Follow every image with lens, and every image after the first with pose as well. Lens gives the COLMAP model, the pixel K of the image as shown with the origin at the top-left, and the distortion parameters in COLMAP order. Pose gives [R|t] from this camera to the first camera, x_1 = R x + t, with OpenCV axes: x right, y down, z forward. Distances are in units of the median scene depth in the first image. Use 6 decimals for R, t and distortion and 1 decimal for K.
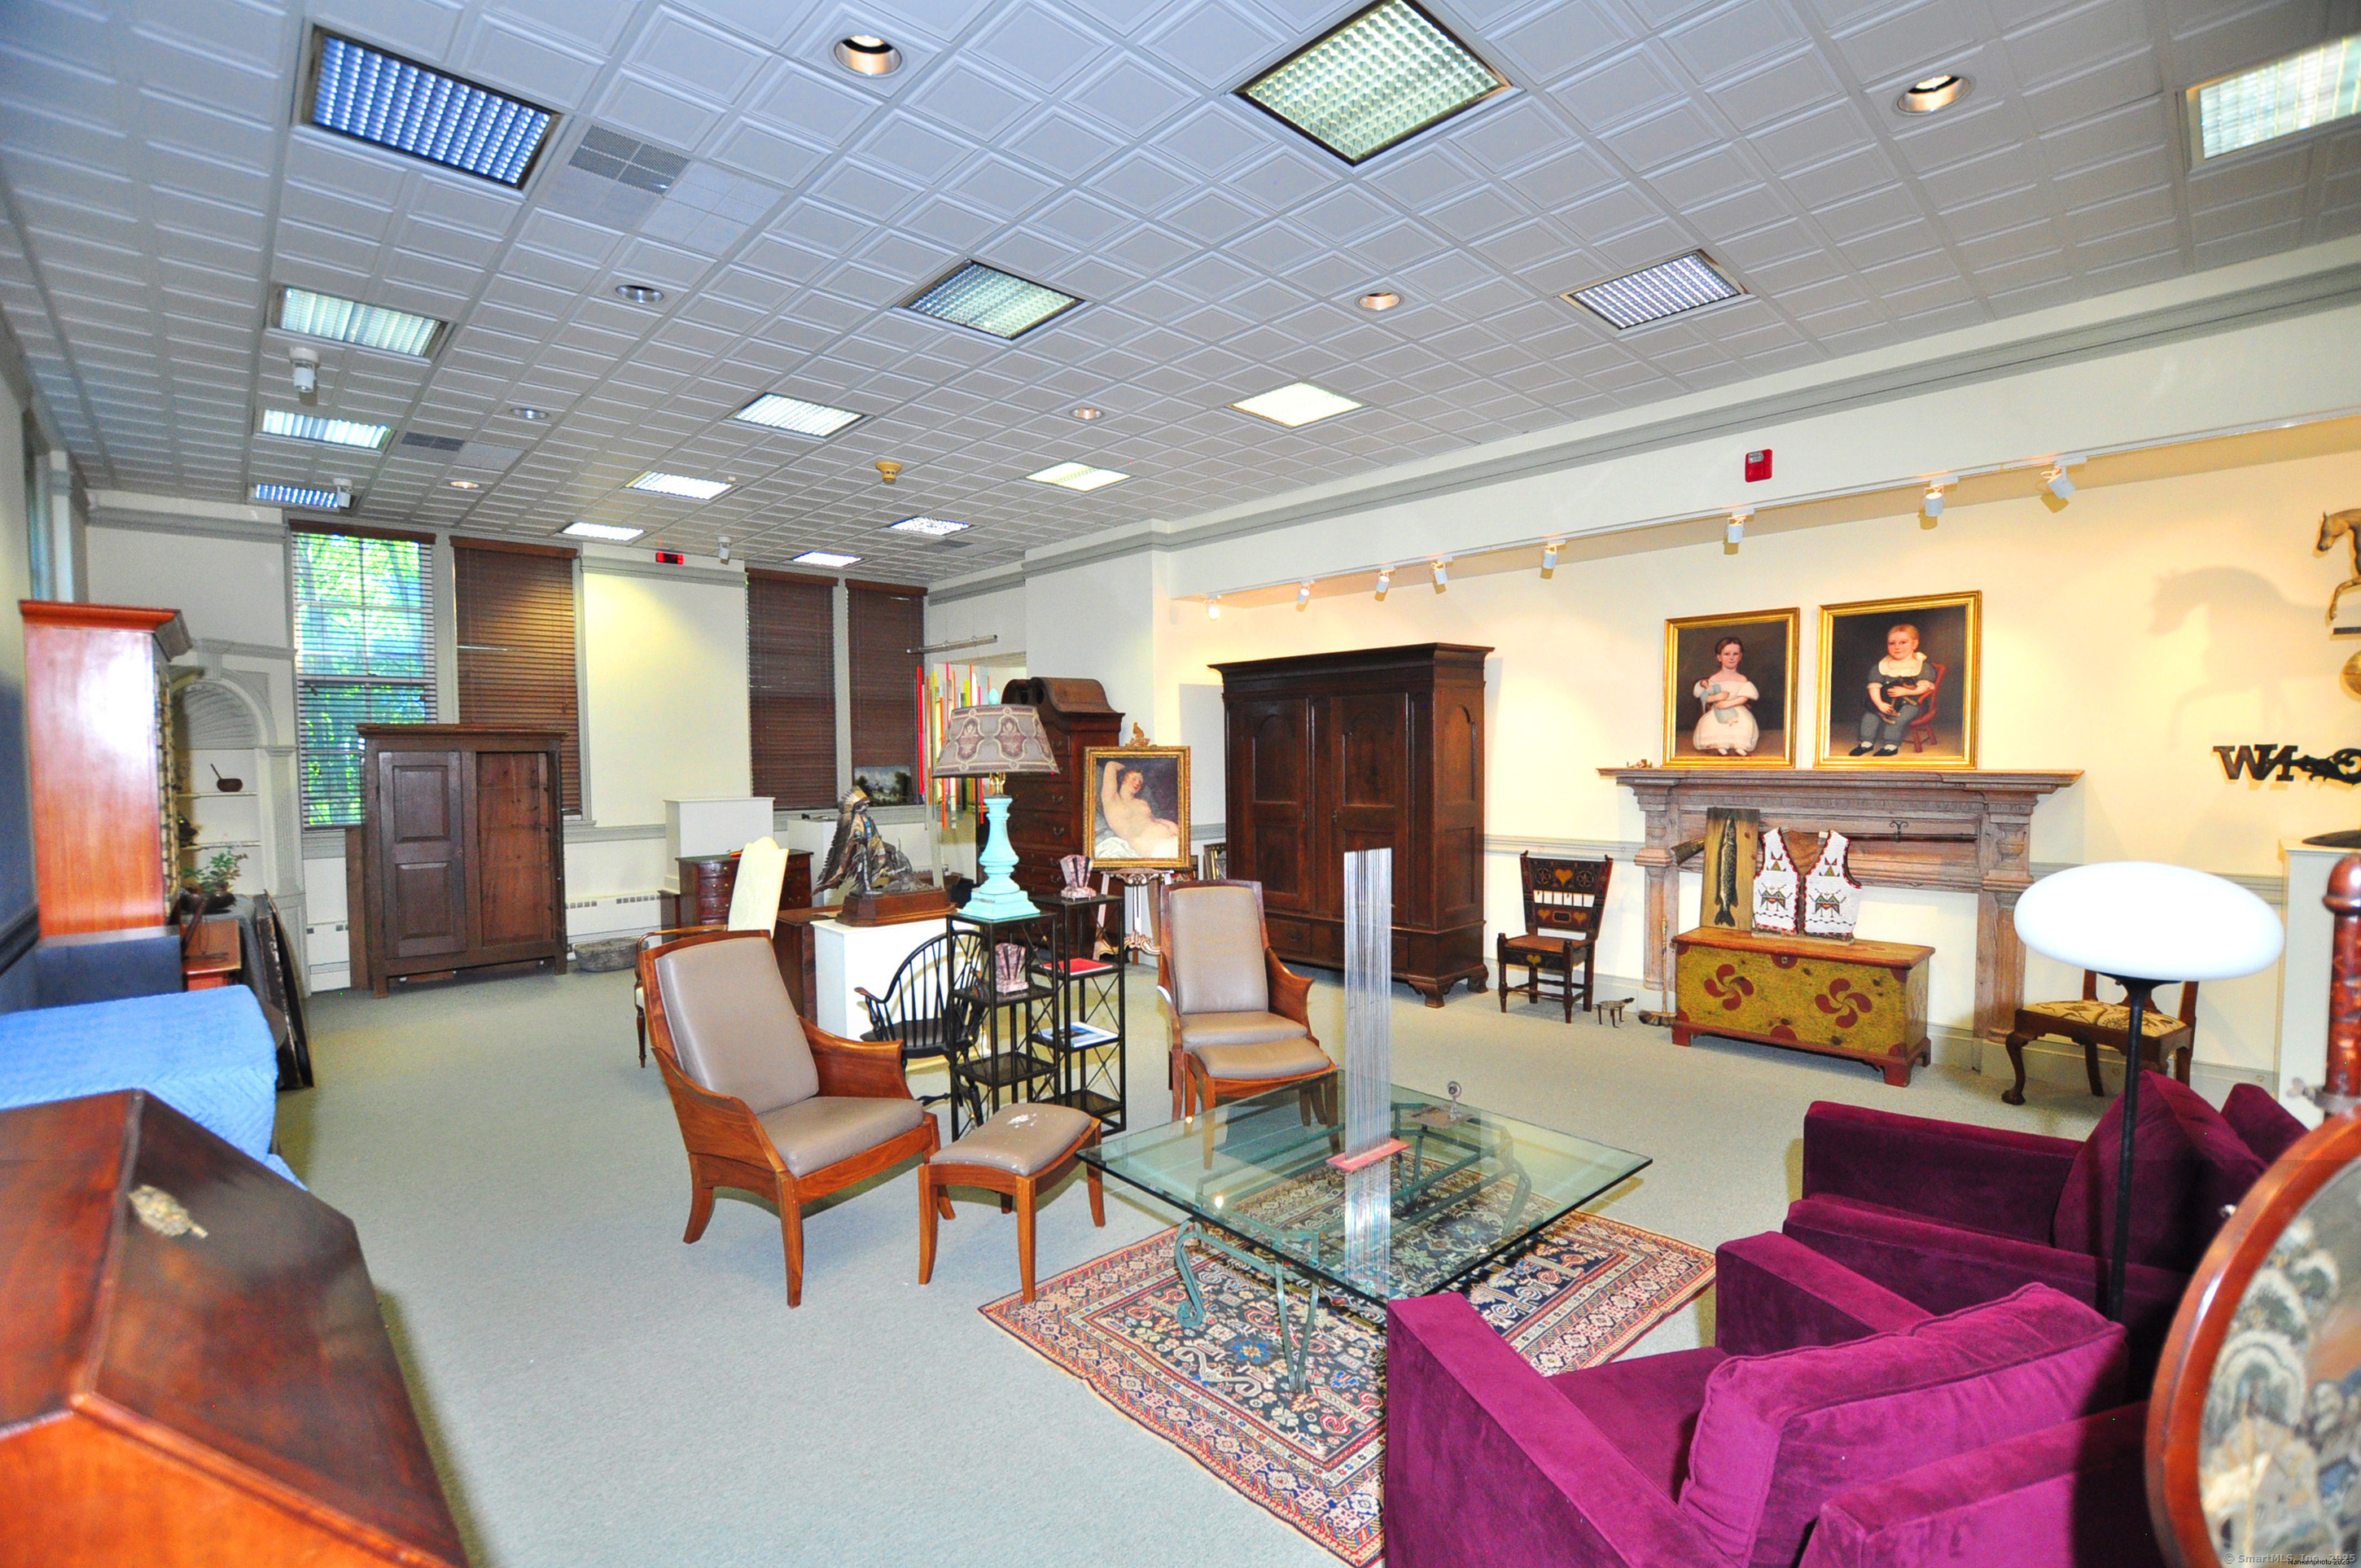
lens RADIAL K [[1038.8, 0, 1183.5], [0, 1038.8, 811.3], [0, 0, 1]] dist [-0.031586, 0.005526]
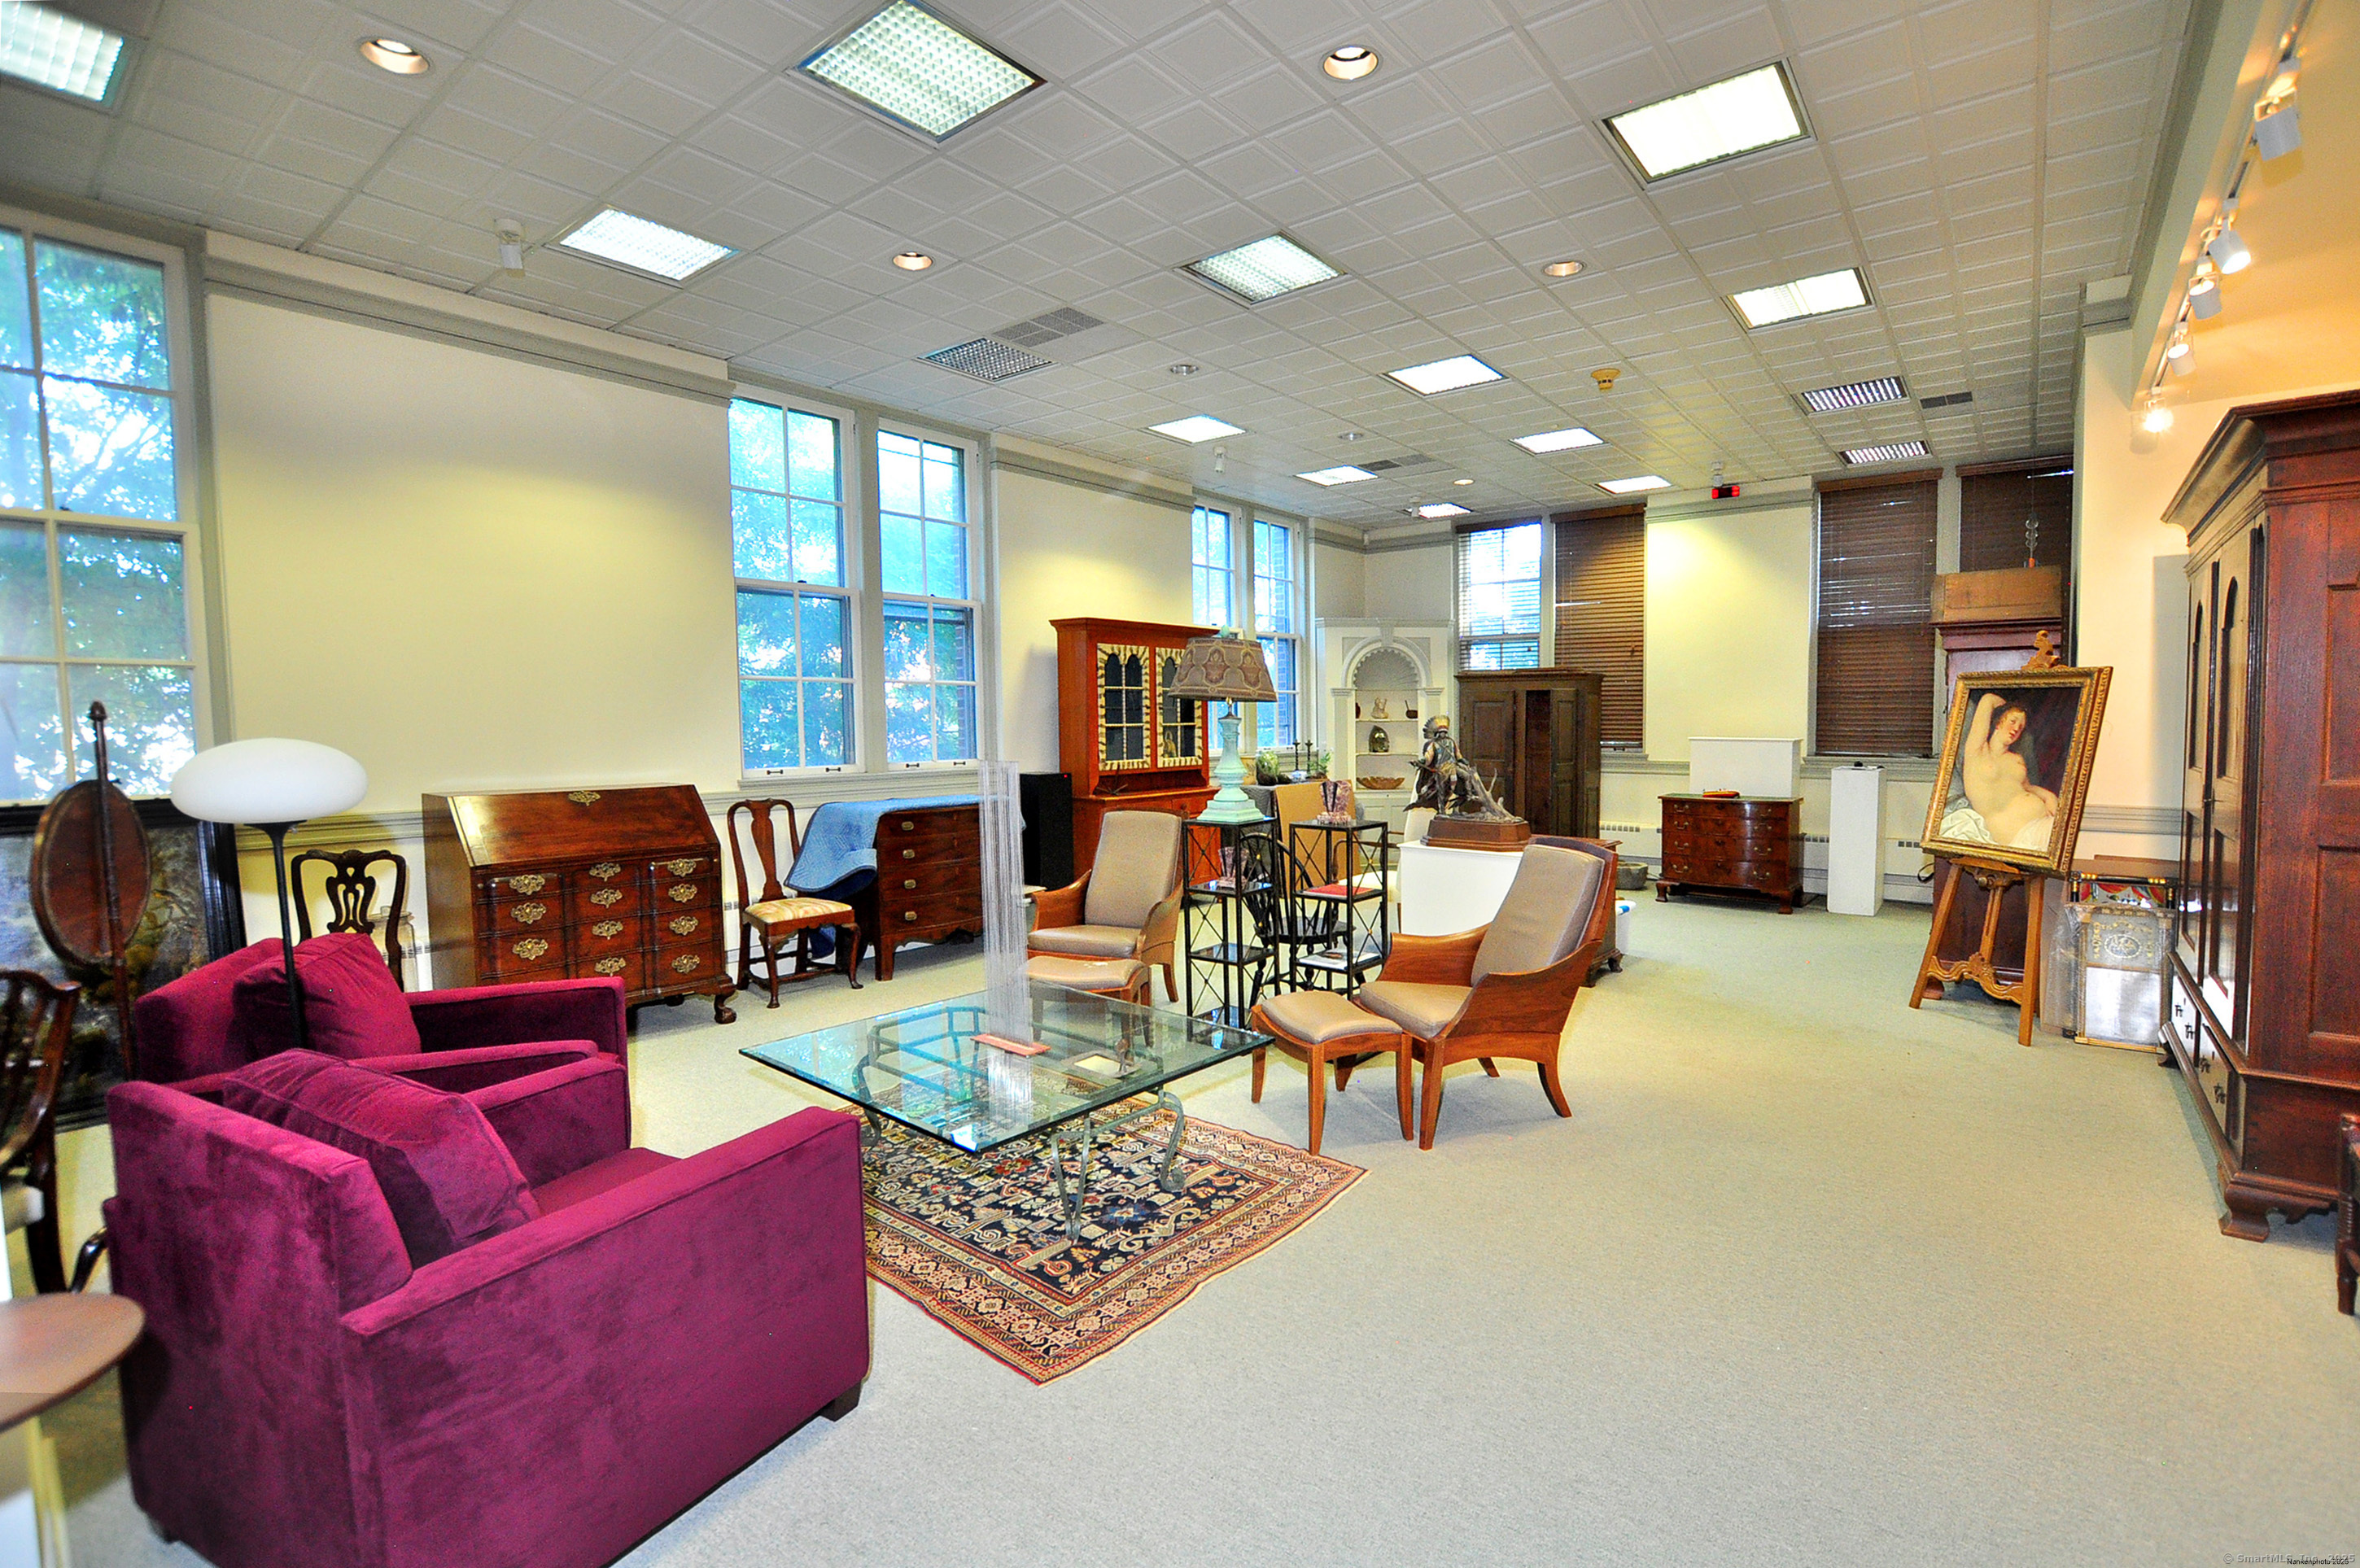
lens RADIAL K [[1075.5, 0, 1180.0], [0, 1075.5, 784.0], [0, 0, 1]] dist [-0.033860, 0.000677]
pose [[0.125978, 0.072232, -0.989400, 0.539195], [-0.053819, 0.996375, 0.065888, -0.008025], [0.990572, 0.044948, 0.129409, 0.427655]]
